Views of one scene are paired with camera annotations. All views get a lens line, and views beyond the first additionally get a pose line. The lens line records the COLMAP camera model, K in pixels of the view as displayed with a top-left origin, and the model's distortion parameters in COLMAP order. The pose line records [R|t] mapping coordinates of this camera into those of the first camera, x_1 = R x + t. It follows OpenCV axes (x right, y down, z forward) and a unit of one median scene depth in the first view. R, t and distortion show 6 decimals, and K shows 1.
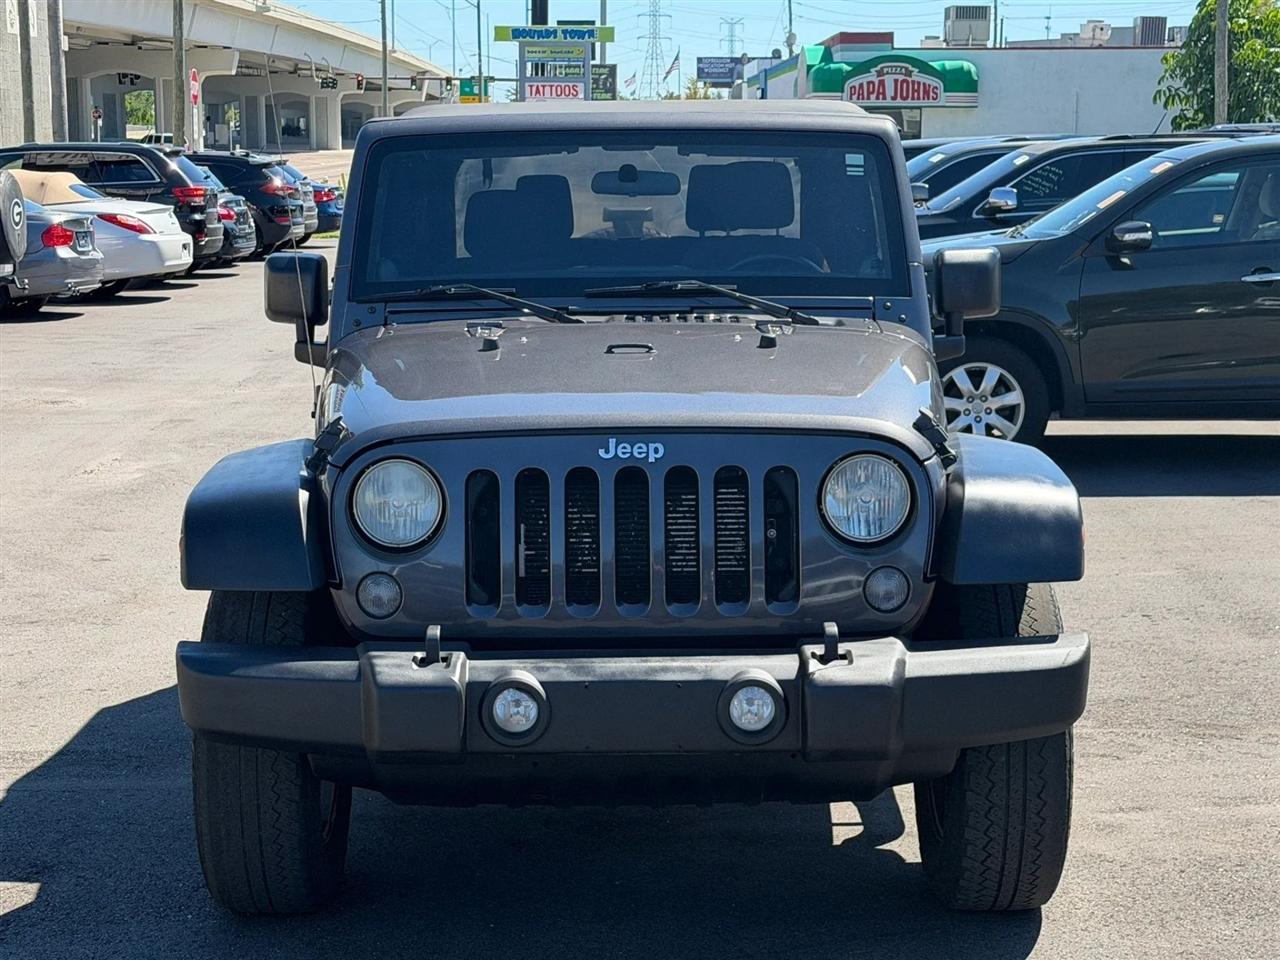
lens RADIAL K [[2360.2, 0, 657.4], [0, 2360.2, 491.7], [0, 0, 1]] dist [0.137109, 0.000000]
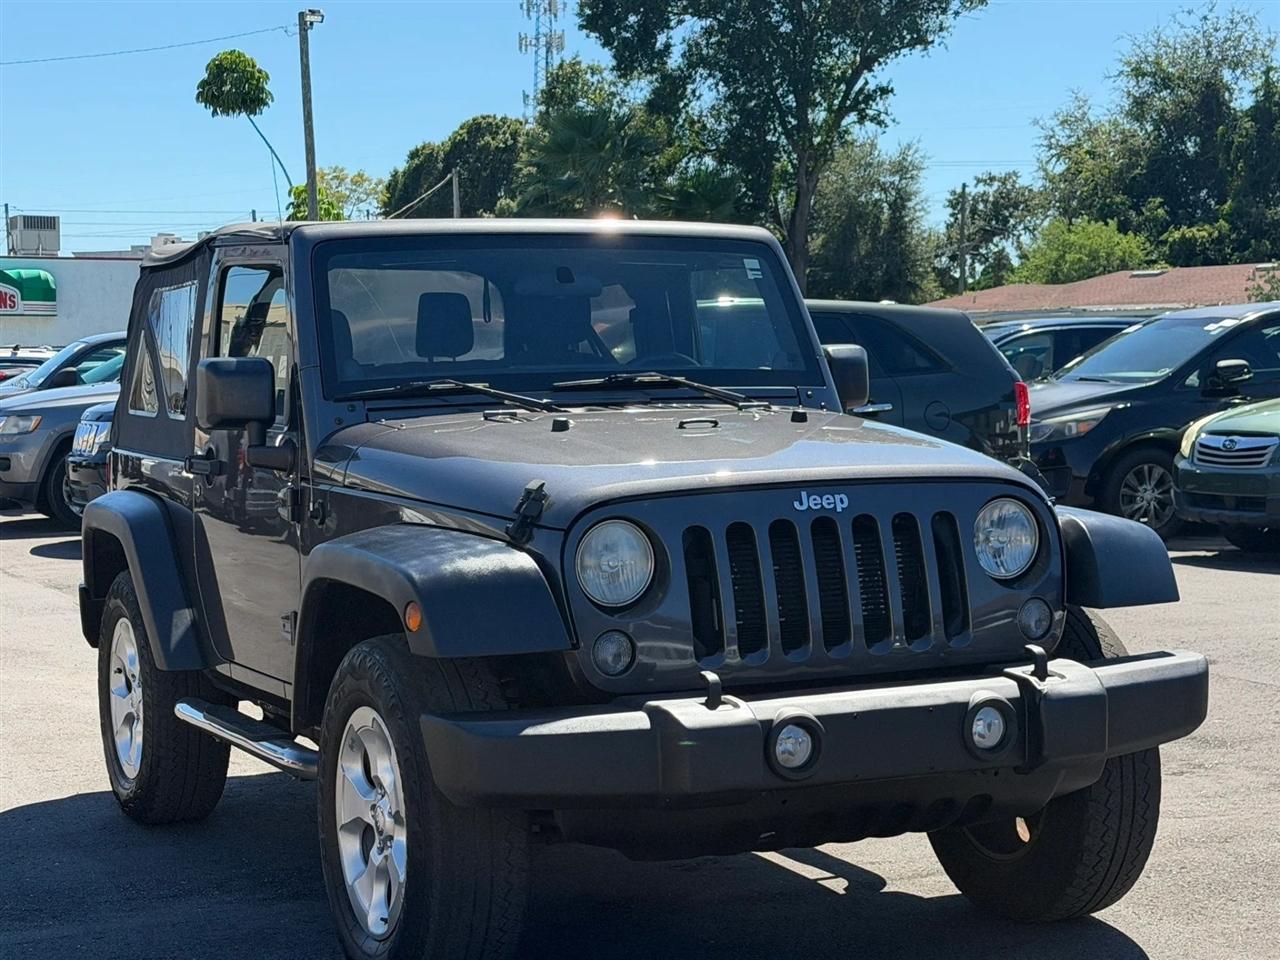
lens RADIAL K [[2360.2, 0, 691.4], [0, 2360.2, 500.3], [0, 0, 1]] dist [0.137109, 0.000000]
pose [[0.906381, -0.036995, 0.420838, -0.446305], [0.074250, 0.994602, -0.072485, 0.047651], [-0.415885, 0.096946, 0.904235, 0.055269]]
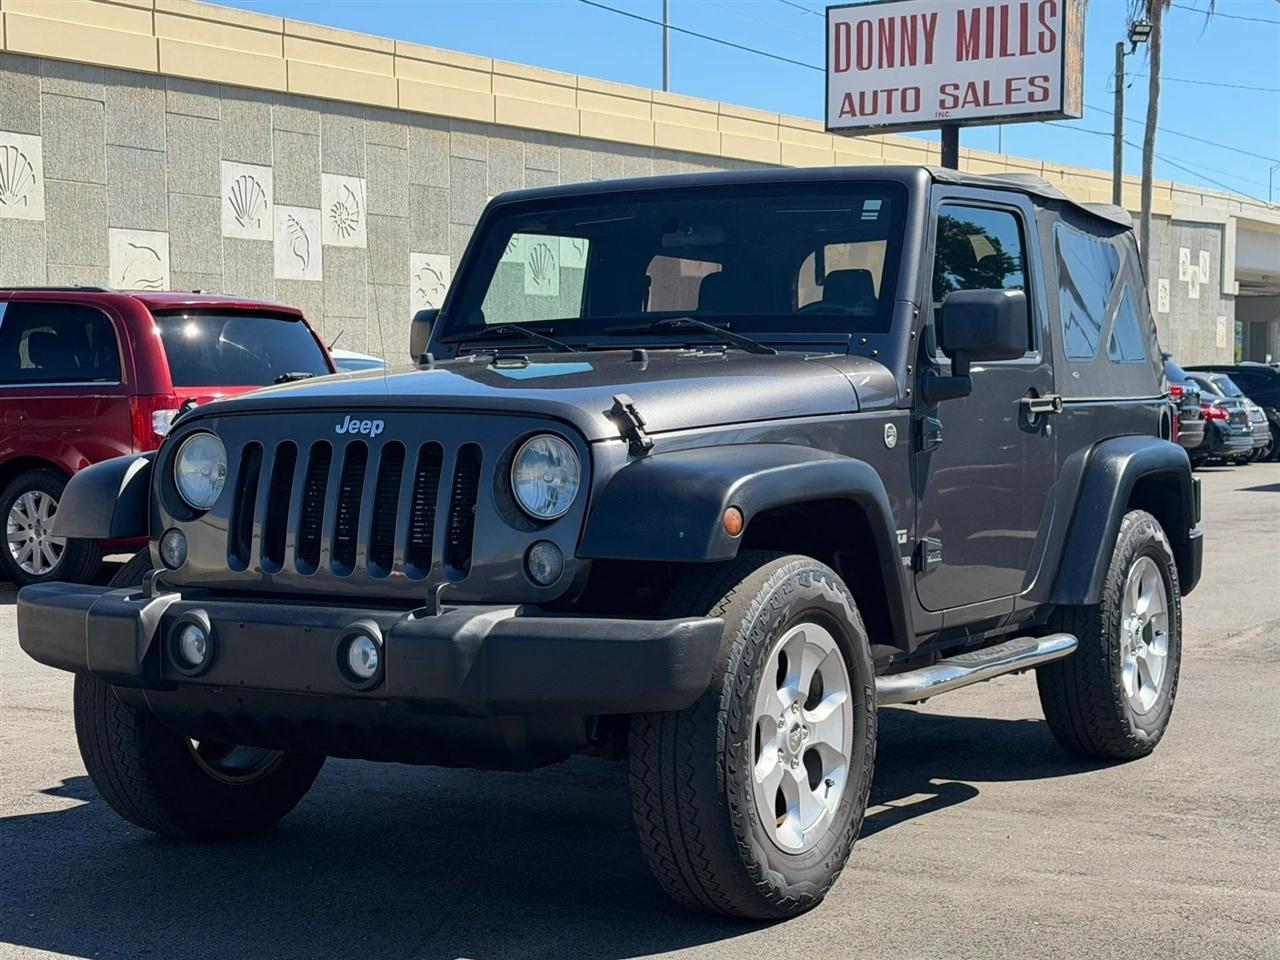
lens RADIAL K [[2121.3, 0, 656.1], [0, 2121.3, 494.7], [0, 0, 1]] dist [0.125149, 0.000000]
pose [[0.856535, 0.026742, -0.515396, 0.538621], [-0.076396, 0.994224, -0.075376, 0.068018], [0.510404, 0.103936, 0.853631, 0.201065]]
